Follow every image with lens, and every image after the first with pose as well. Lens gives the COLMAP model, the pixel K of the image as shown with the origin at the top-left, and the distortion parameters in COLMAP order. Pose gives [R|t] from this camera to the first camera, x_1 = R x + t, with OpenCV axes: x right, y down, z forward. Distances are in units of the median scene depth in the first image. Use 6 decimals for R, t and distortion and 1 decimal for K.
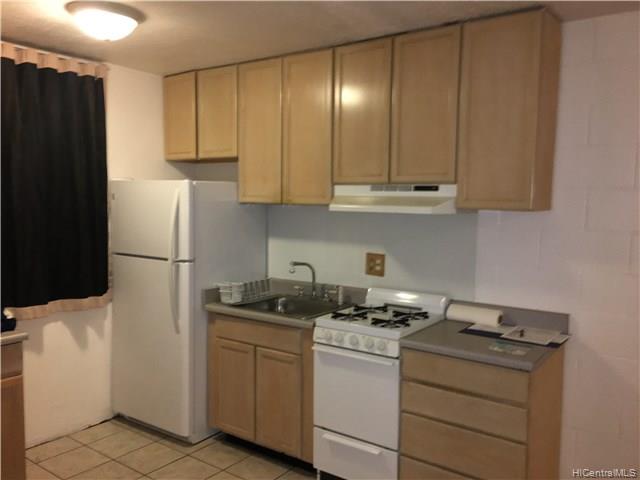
lens RADIAL K [[536.5, 0, 320.0], [0, 536.5, 240.0], [0, 0, 1]] dist [0.043184, -0.081146]
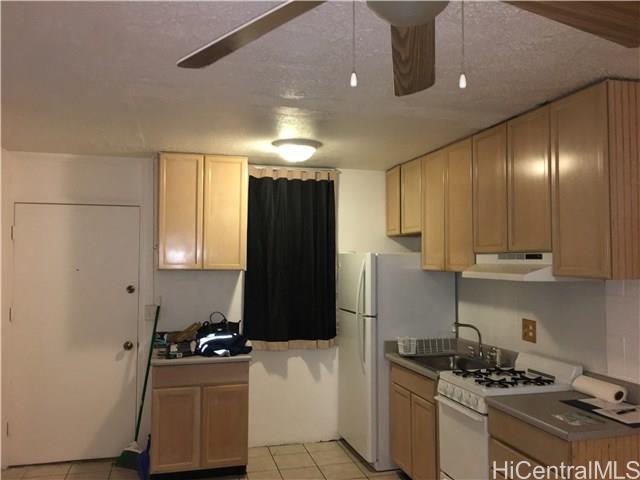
lens RADIAL K [[536.5, 0, 320.0], [0, 536.5, 240.0], [0, 0, 1]] dist [0.043184, -0.081146]
pose [[0.772536, -0.035868, -0.633957, 0.454018], [-0.042360, 0.993268, -0.107817, 0.001796], [0.633556, 0.110147, 0.765816, -0.058354]]
